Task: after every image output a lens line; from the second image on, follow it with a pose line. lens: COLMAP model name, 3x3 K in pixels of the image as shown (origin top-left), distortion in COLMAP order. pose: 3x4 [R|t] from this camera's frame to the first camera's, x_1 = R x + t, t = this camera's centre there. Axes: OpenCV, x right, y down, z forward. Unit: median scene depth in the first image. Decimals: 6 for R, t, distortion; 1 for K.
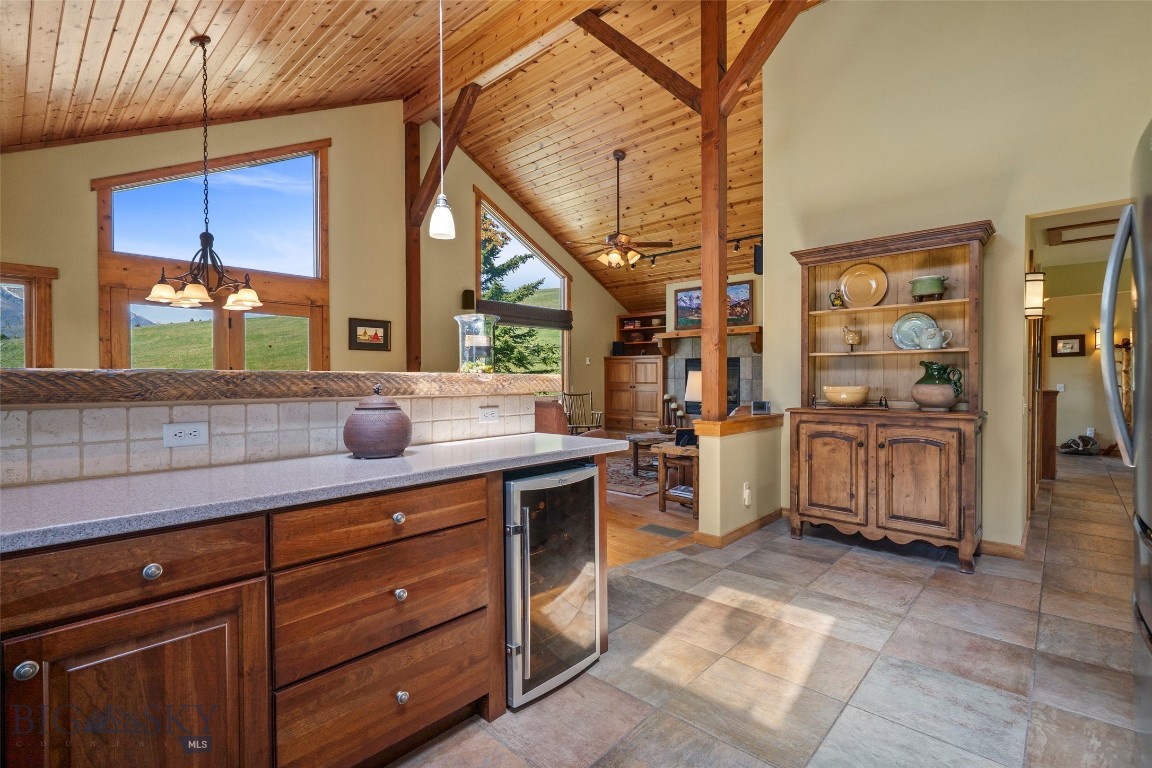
lens RADIAL K [[530.3, 0, 576.0], [0, 530.3, 384.0], [0, 0, 1]] dist [-0.000502, 0.000009]
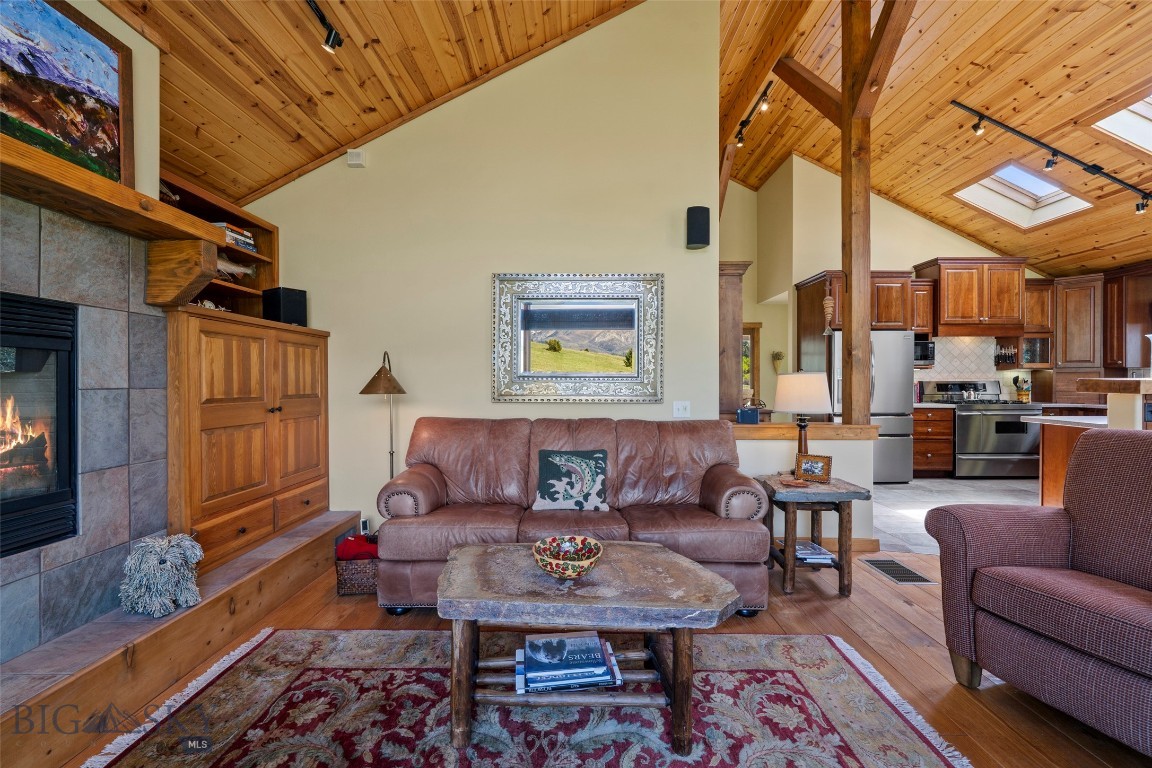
lens RADIAL K [[463.7, 0, 576.0], [0, 463.7, 384.0], [0, 0, 1]] dist [-0.001134, 0.000126]
pose [[-0.666052, 0.001647, 0.745903, -0.019026], [0.012546, 0.999881, 0.008995, -0.010057], [-0.745800, 0.015349, -0.665994, 0.889111]]
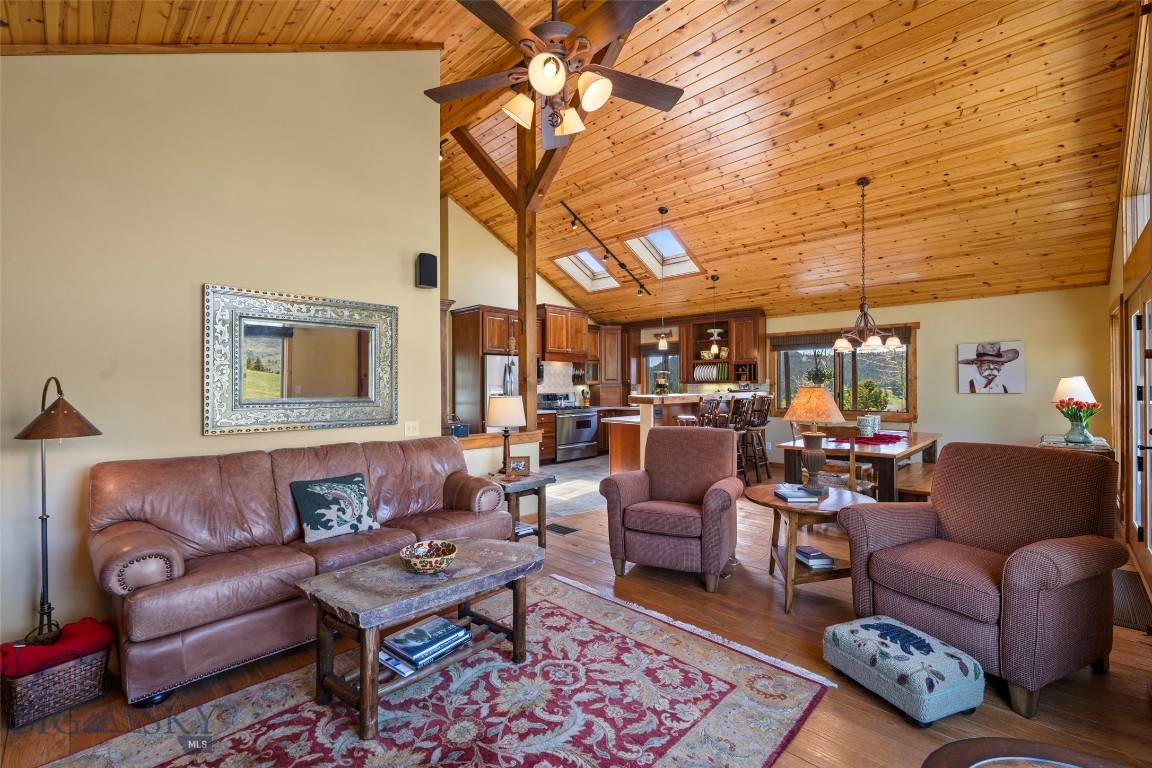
lens RADIAL K [[488.1, 0, 576.0], [0, 488.1, 384.0], [0, 0, 1]] dist [-0.000790, 0.000219]
pose [[-0.999462, 0.008884, 0.031575, 0.042381], [0.009181, 0.999915, 0.009262, -0.029305], [-0.031490, 0.009547, -0.999458, 1.018667]]
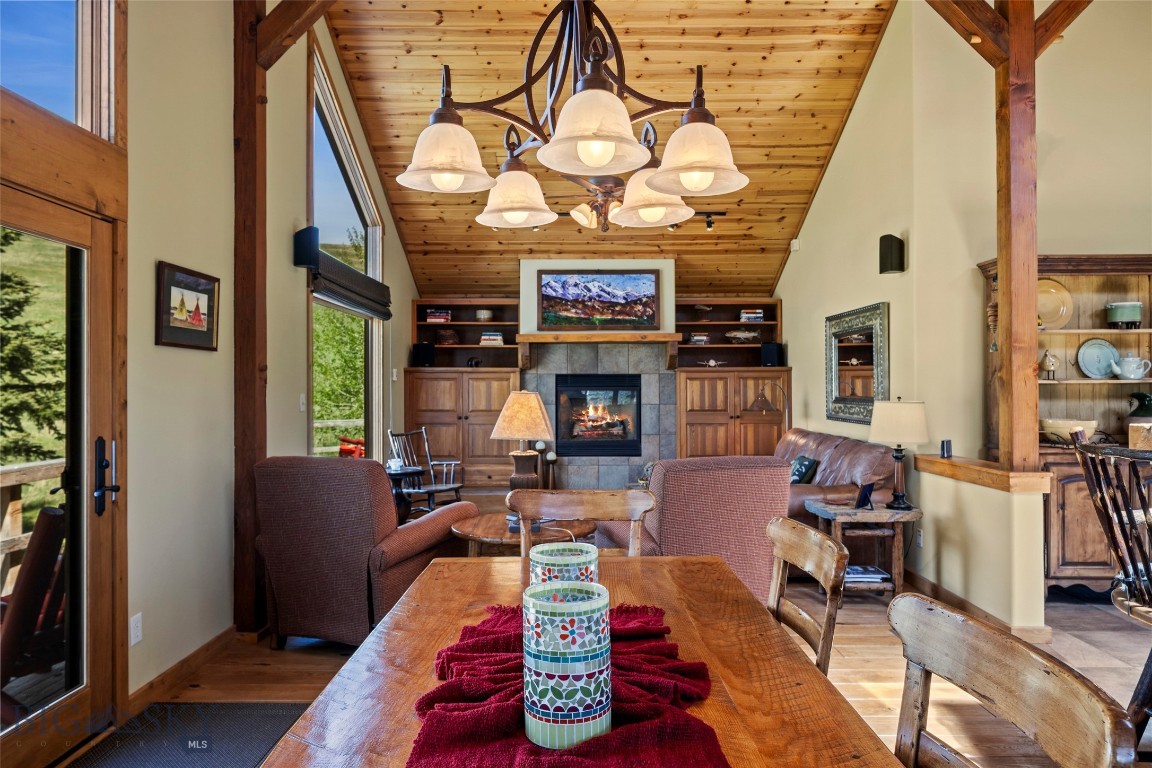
lens RADIAL K [[740.3, 0, 576.0], [0, 740.3, 384.0], [0, 0, 1]] dist [0.003086, 0.001518]
pose [[0.736450, 0.006160, 0.676464, -0.401688], [0.008865, 0.999785, -0.018756, -0.017332], [-0.676434, 0.019810, 0.736237, 0.291509]]
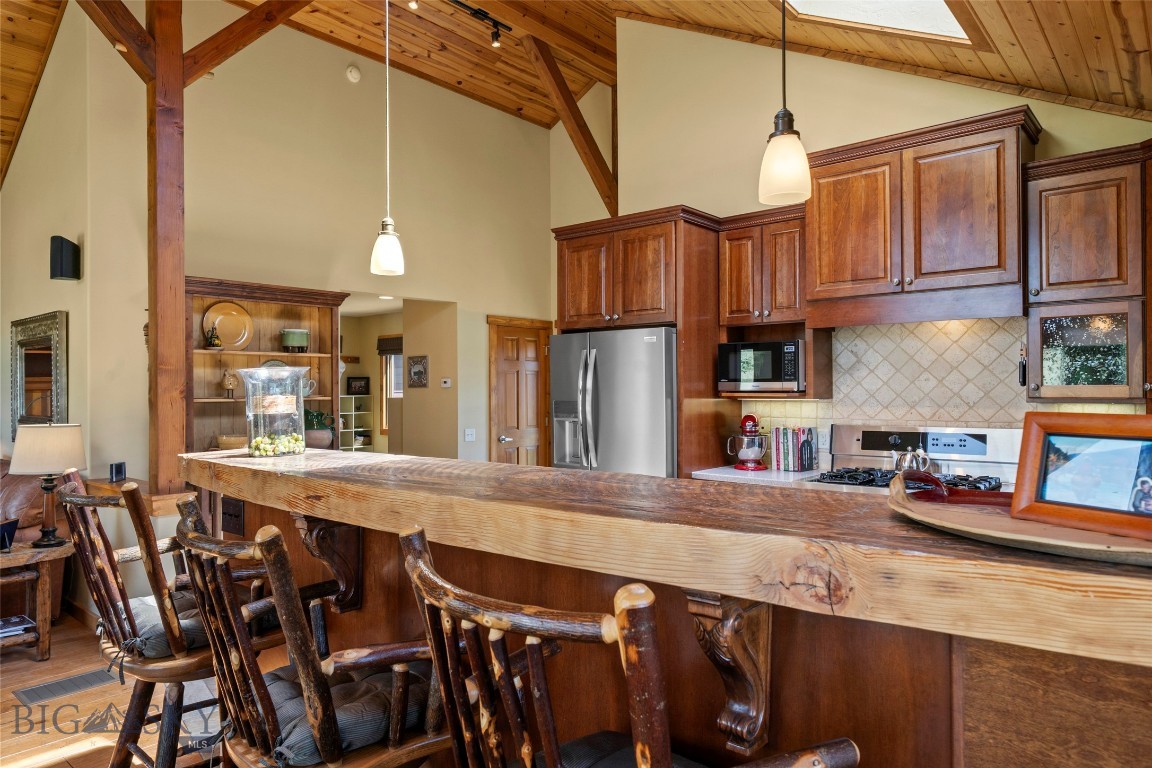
lens RADIAL K [[723.2, 0, 576.0], [0, 723.2, 384.0], [0, 0, 1]] dist [0.001887, 0.001881]
pose [[-0.032898, 0.010708, 0.999401, -0.345216], [0.018869, 0.999771, -0.010090, -0.028035], [-0.999281, 0.018526, -0.033092, 0.204480]]
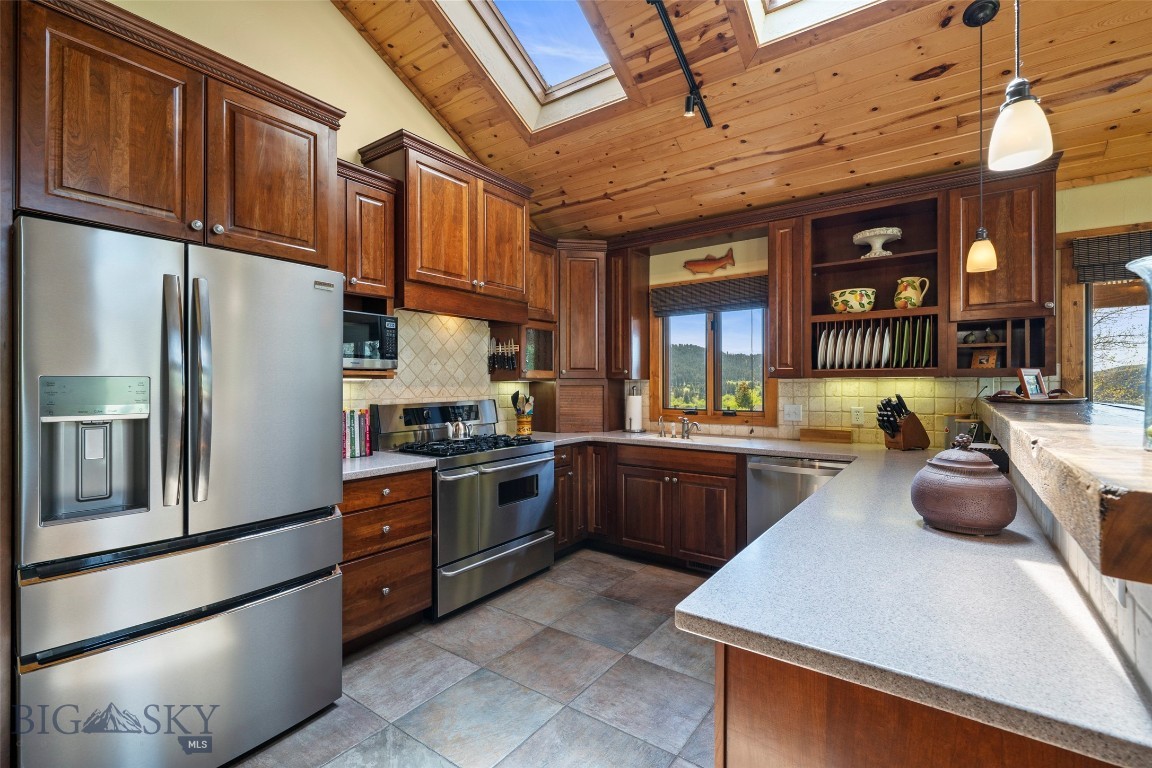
lens RADIAL K [[514.8, 0, 576.0], [0, 514.8, 384.0], [0, 0, 1]] dist [0.001574, 0.000118]
pose [[-0.992755, 0.007009, -0.119955, 0.062944], [0.005485, 0.999900, 0.013035, -0.019806], [0.120034, 0.012283, -0.992694, 0.387990]]
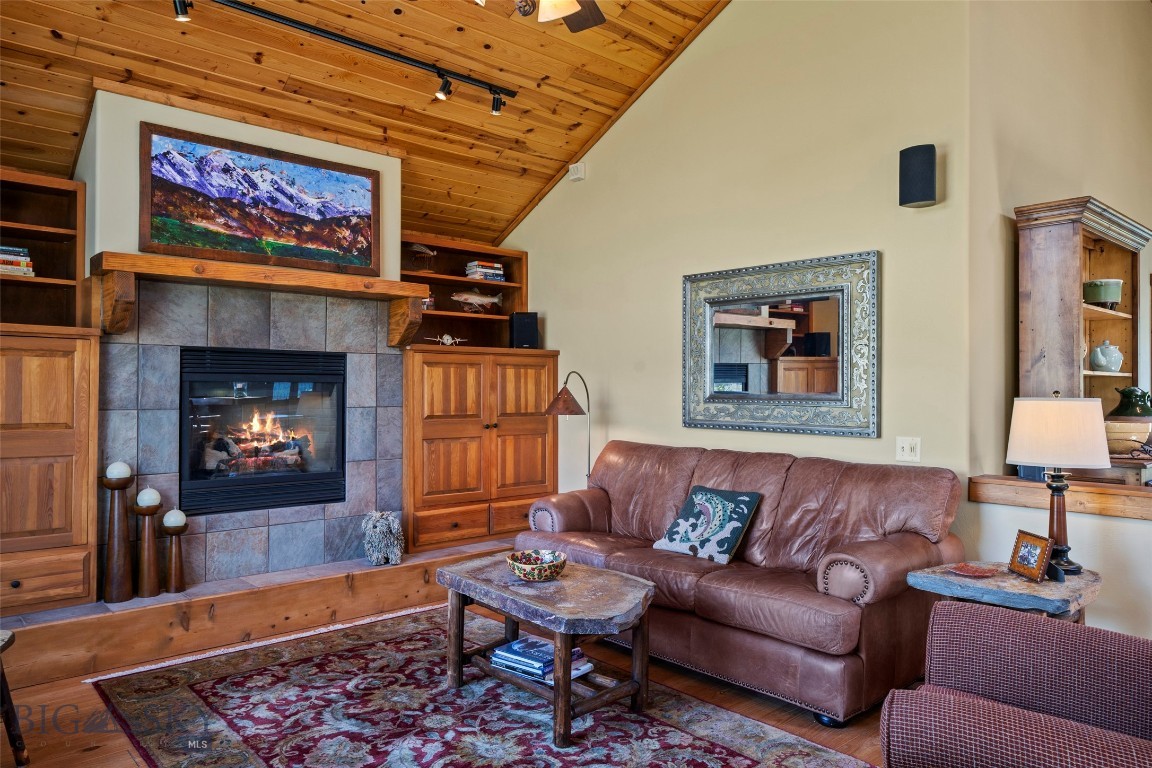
lens RADIAL K [[776.5, 0, 576.0], [0, 776.5, 384.0], [0, 0, 1]] dist [-0.002845, 0.005037]
pose [[0.091160, 0.011007, 0.995775, -0.237990], [0.008769, 0.999891, -0.011855, -0.017065], [-0.995798, 0.009812, 0.091054, 0.709590]]
